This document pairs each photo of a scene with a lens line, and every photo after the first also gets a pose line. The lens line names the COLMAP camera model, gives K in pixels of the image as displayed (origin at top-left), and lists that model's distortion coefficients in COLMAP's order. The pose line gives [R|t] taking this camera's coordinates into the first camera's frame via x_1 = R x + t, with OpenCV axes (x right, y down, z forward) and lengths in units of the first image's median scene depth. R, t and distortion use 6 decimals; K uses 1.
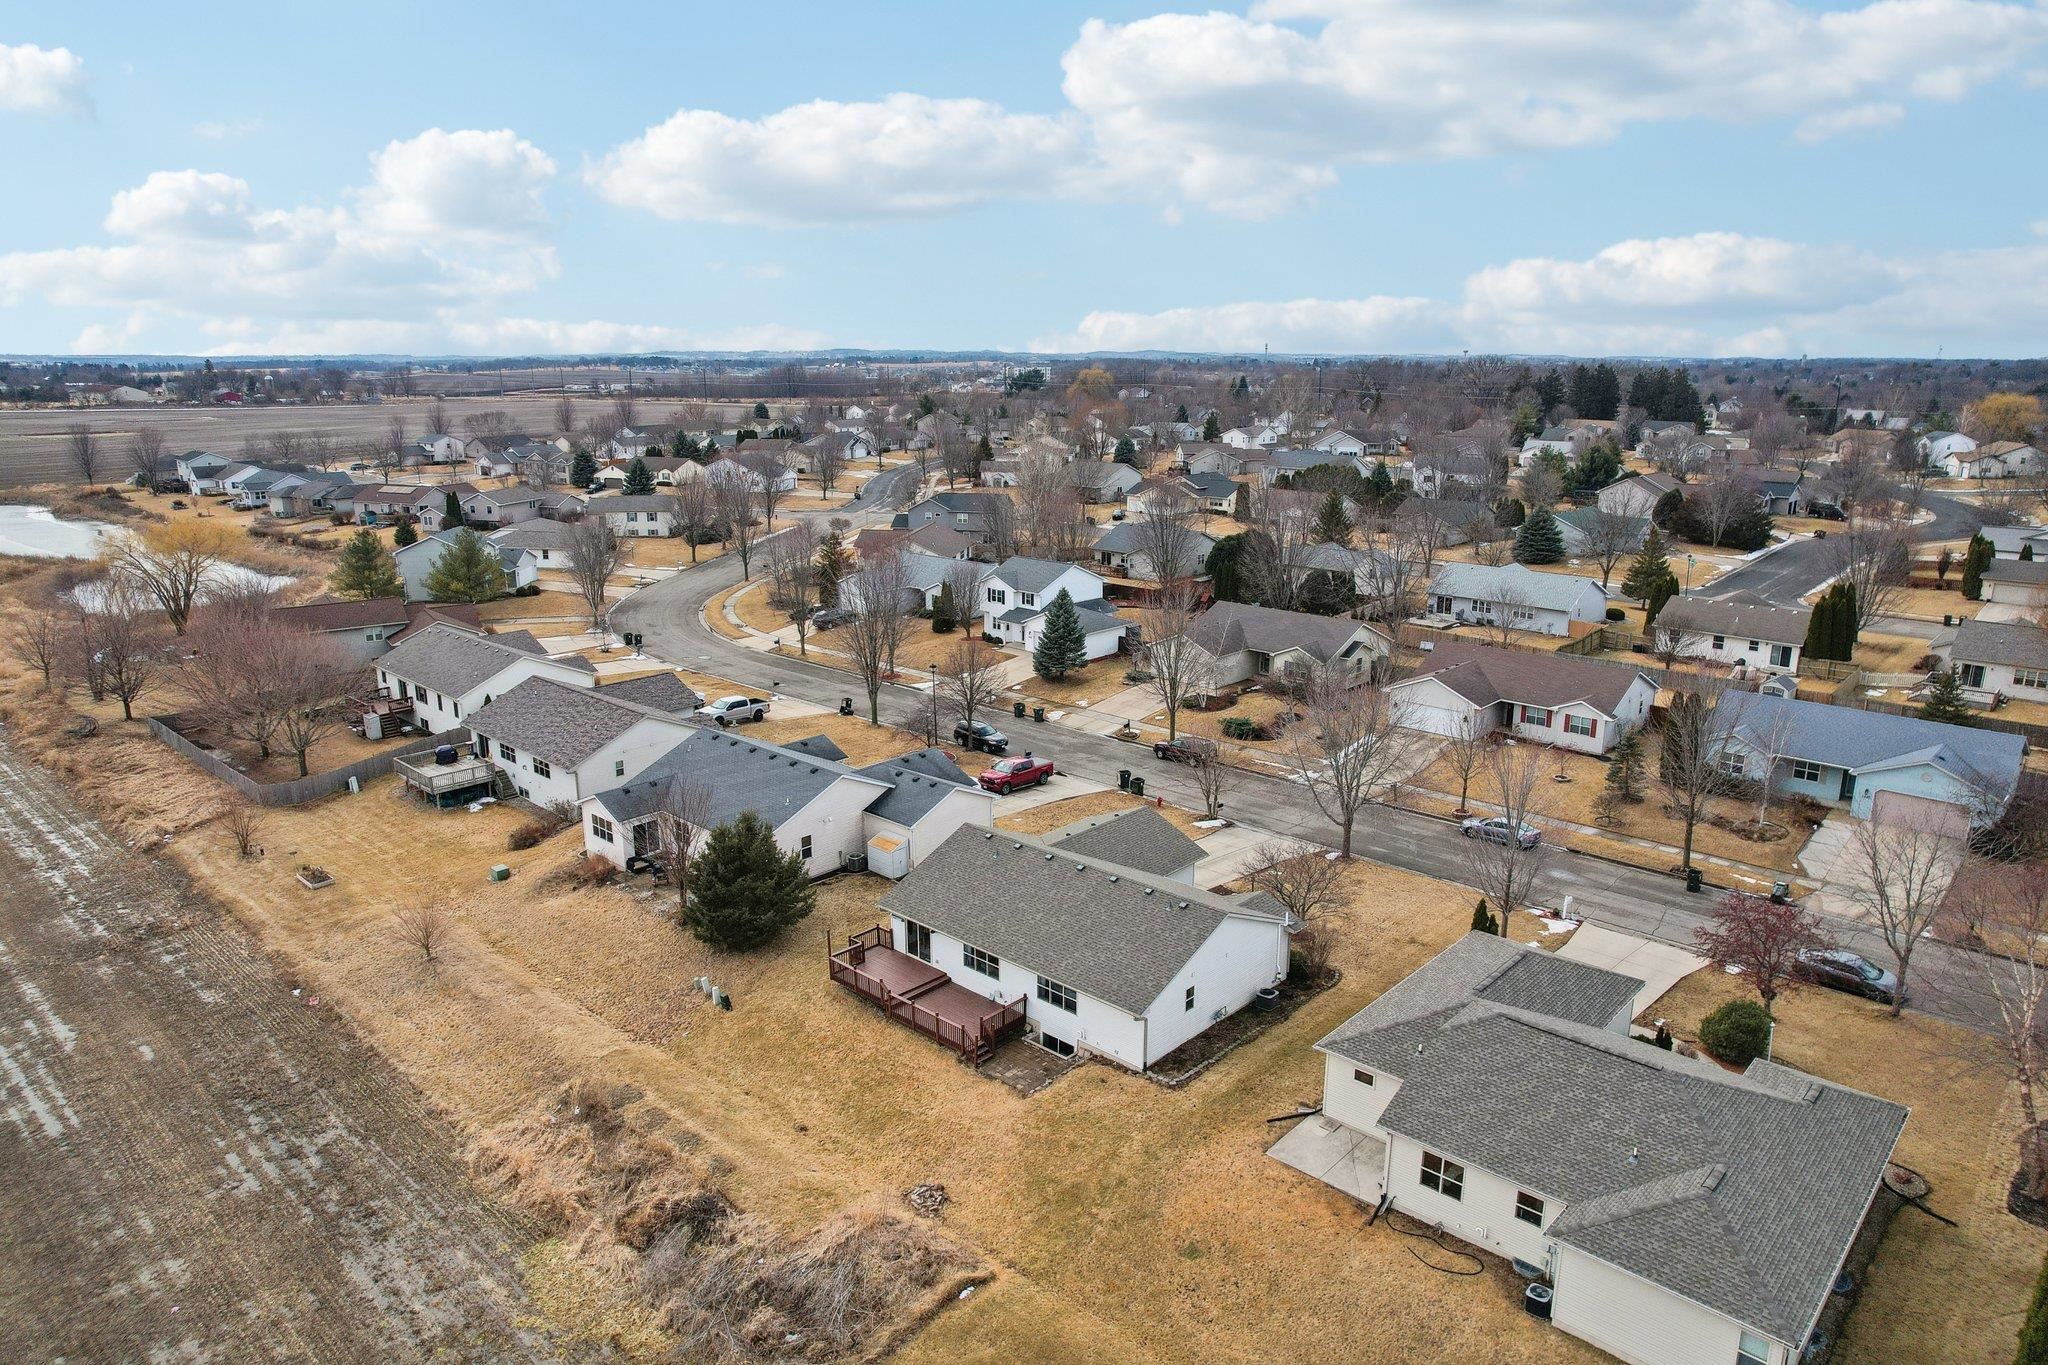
lens RADIAL K [[1309.0, 0, 1035.3], [0, 1309.0, 686.0], [0, 0, 1]] dist [-0.074367, 0.061101]
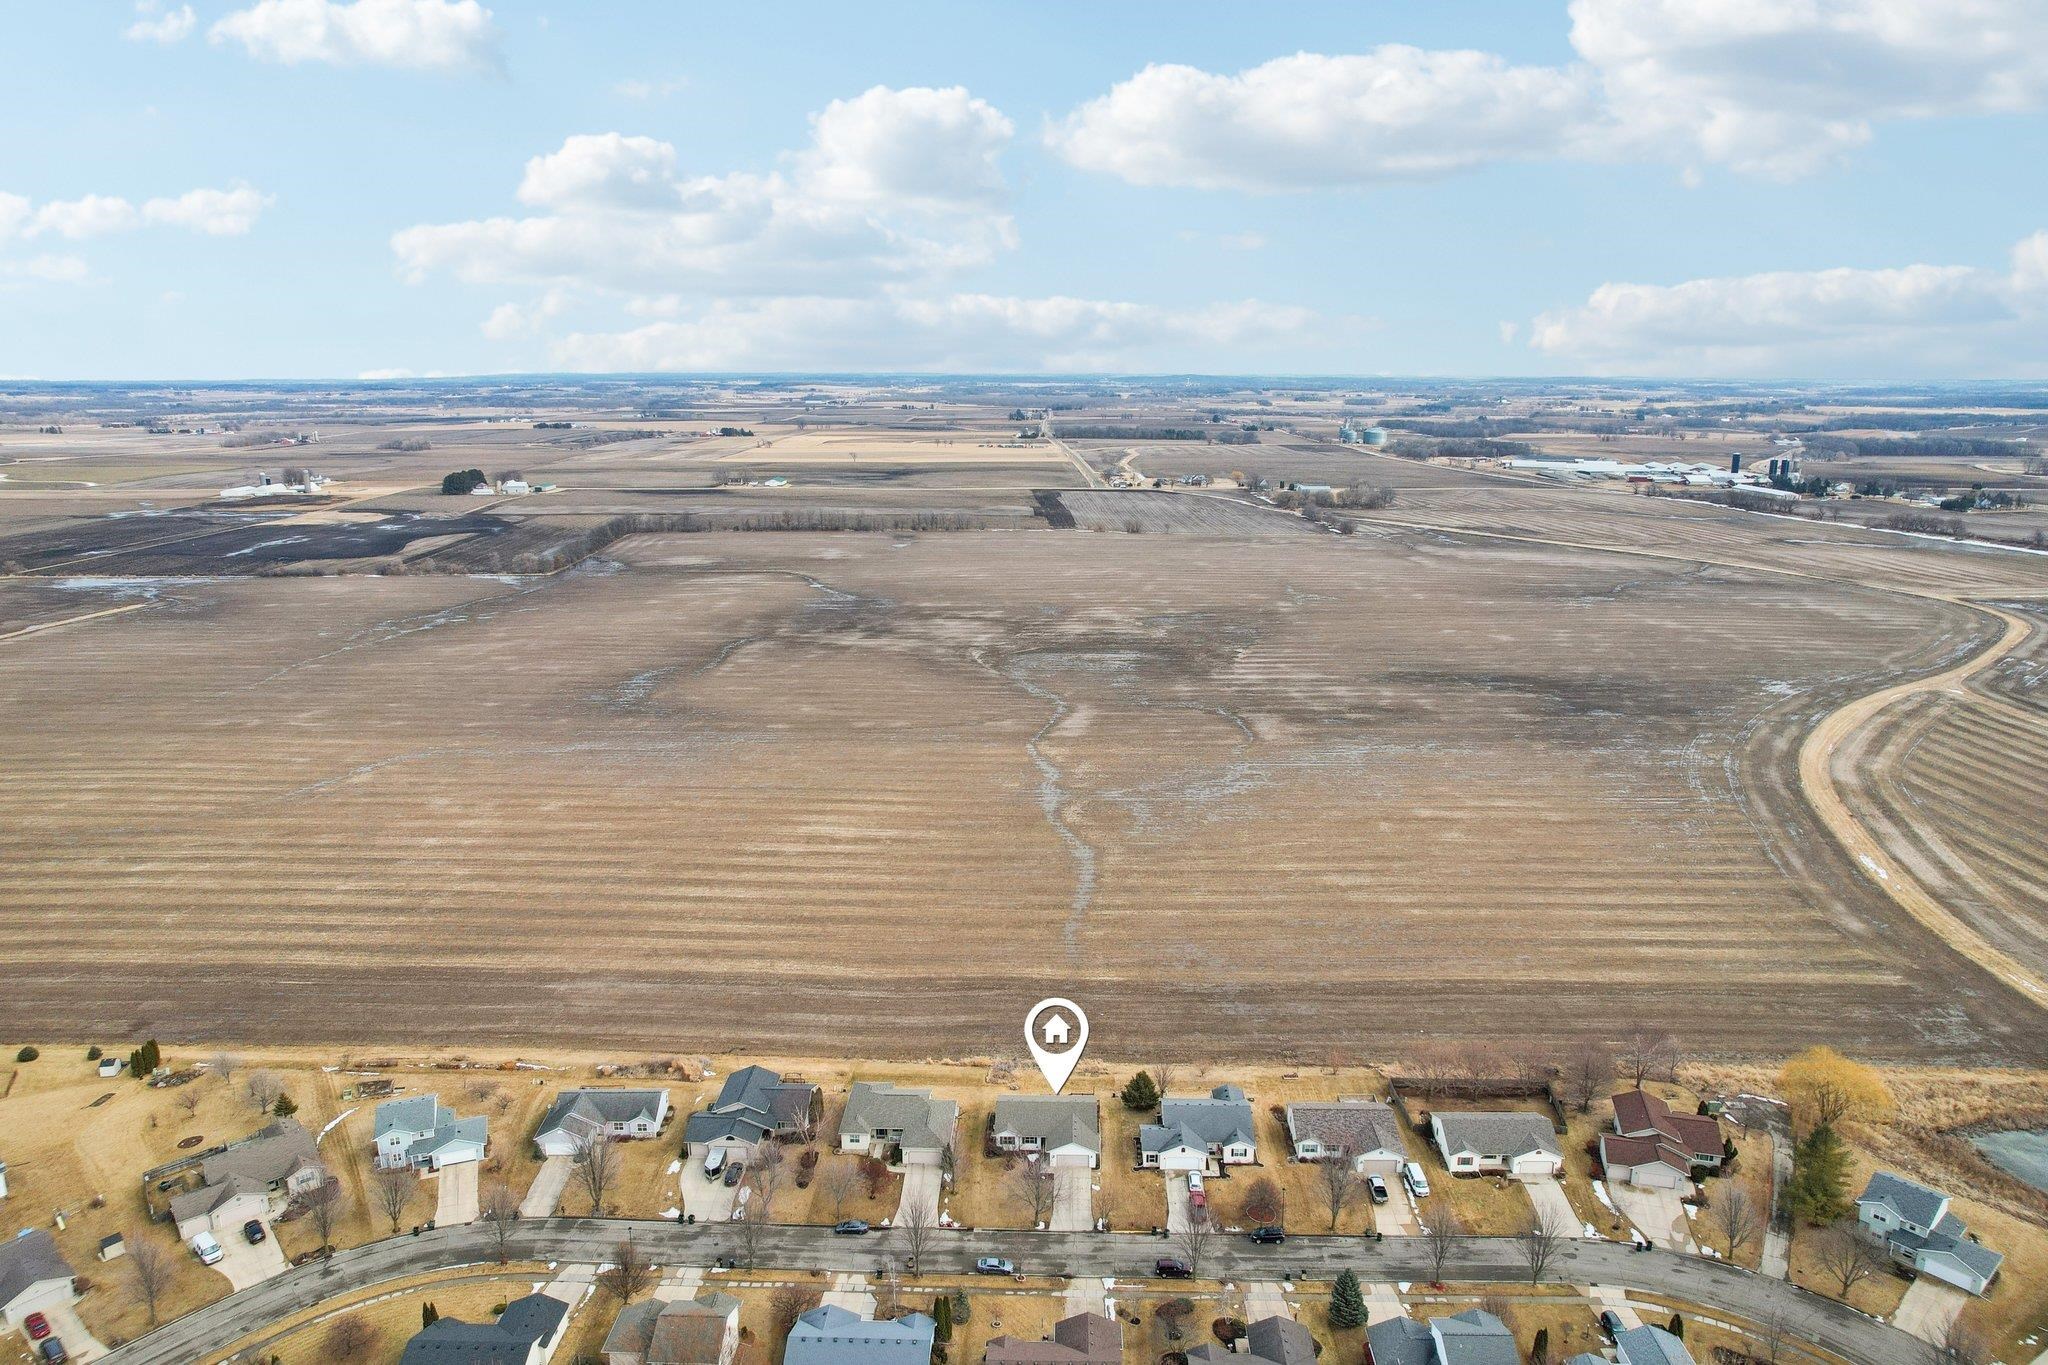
lens RADIAL K [[1309.0, 0, 1035.3], [0, 1309.0, 686.0], [0, 0, 1]] dist [-0.074367, 0.061101]
pose [[-0.751415, 0.154706, -0.641437, 2.166442], [-0.165922, 0.896585, 0.410615, -2.331093], [0.638628, 0.414971, -0.648039, 2.860469]]
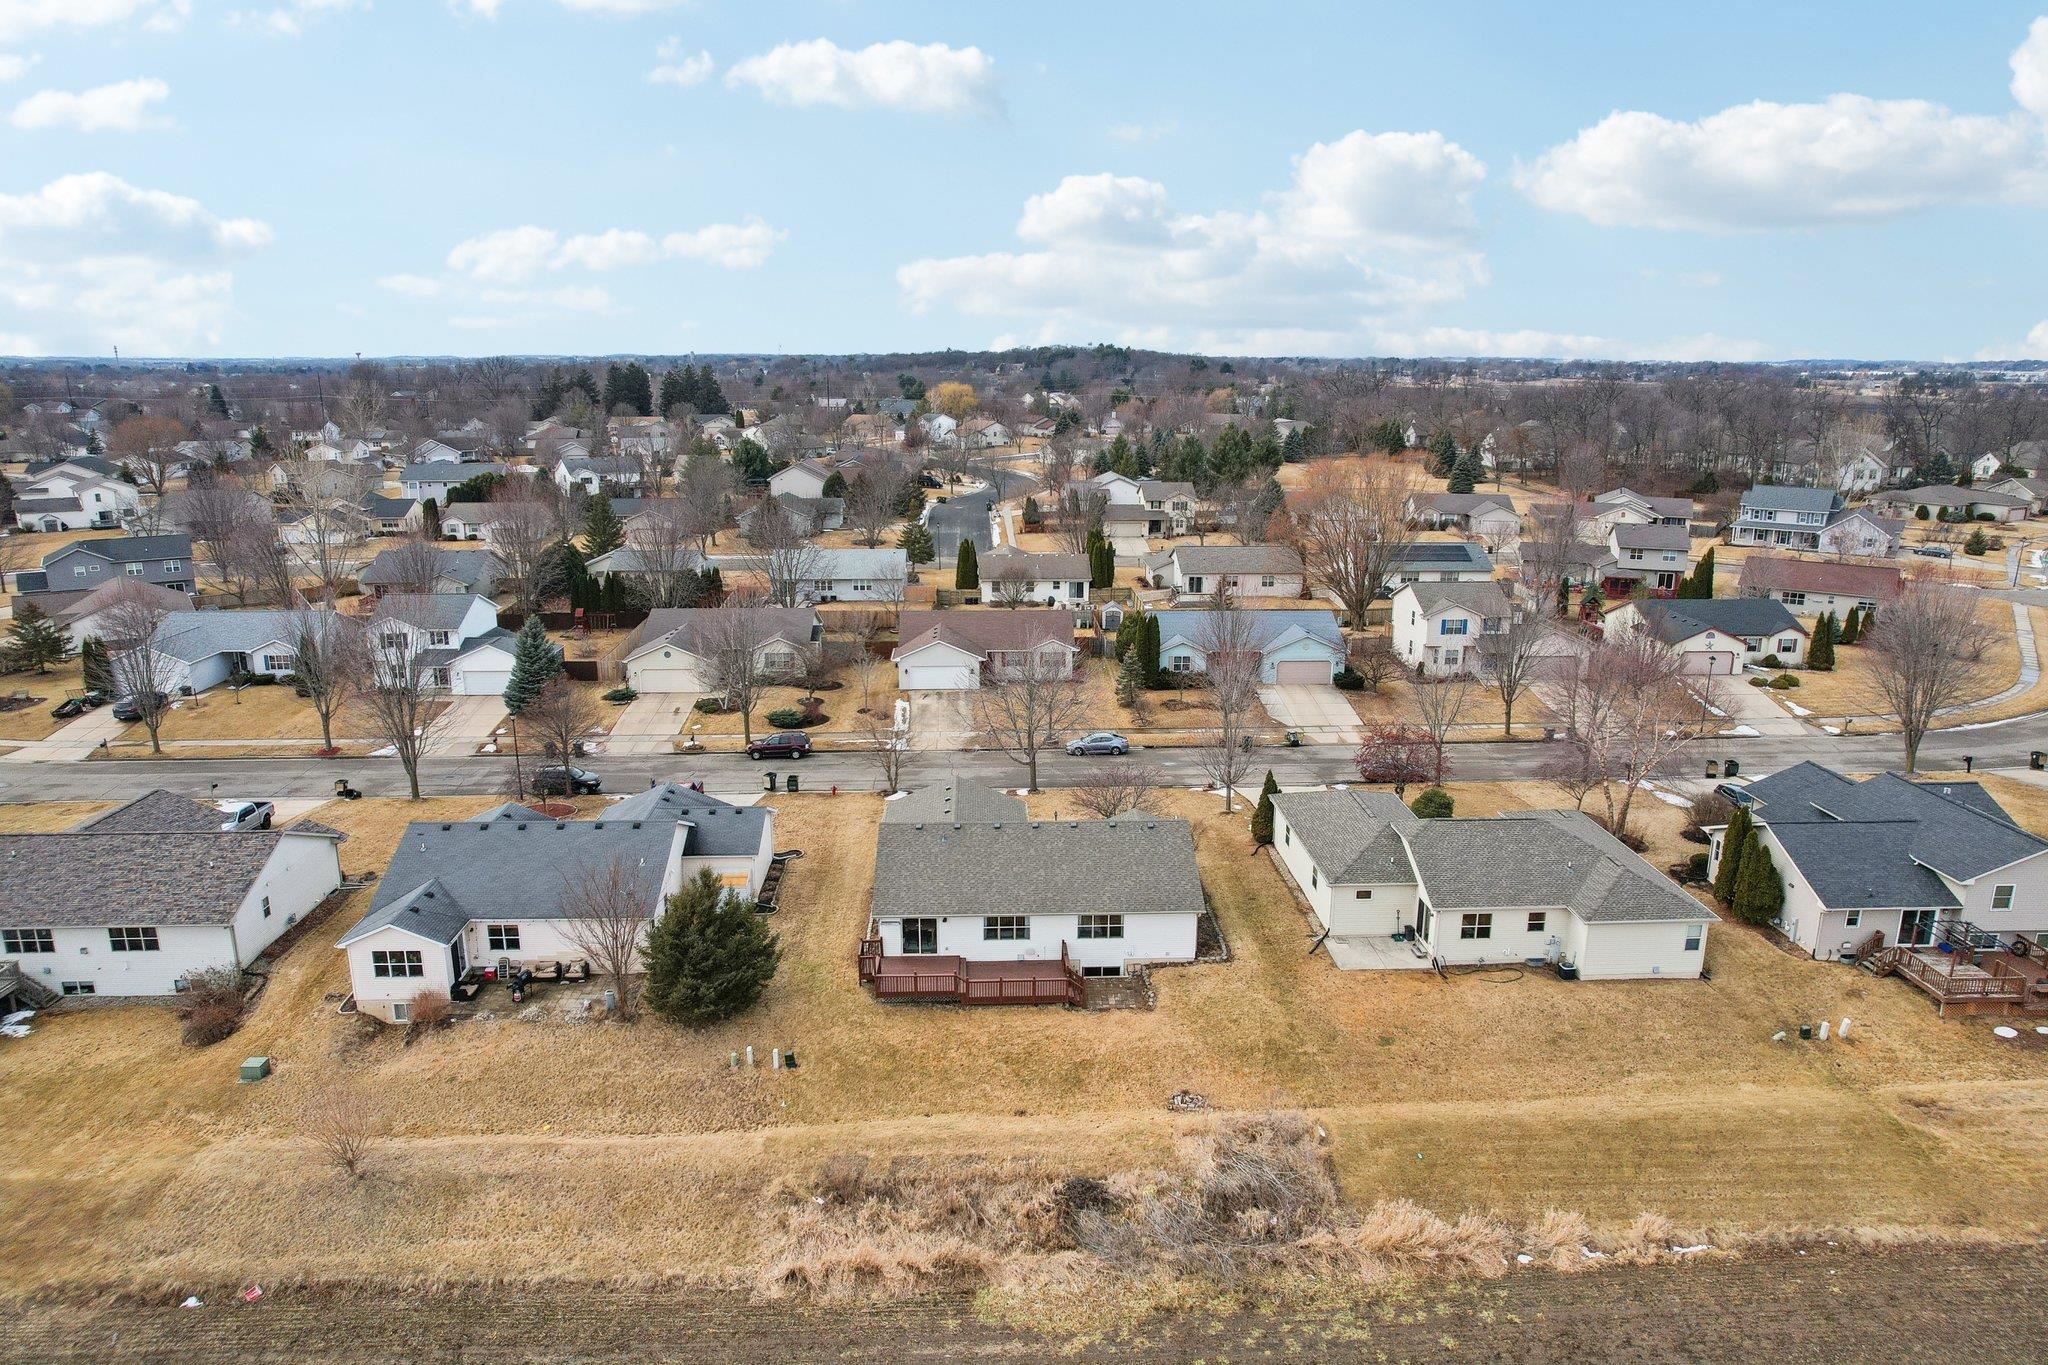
lens RADIAL K [[1311.8, 0, 1027.6], [0, 1311.8, 677.2], [0, 0, 1]] dist [-0.073450, 0.062431]
pose [[0.706598, -0.169704, 0.686964, -0.743227], [0.175500, 0.982513, 0.062199, -0.056651], [-0.685506, 0.076612, 0.724025, 0.196577]]
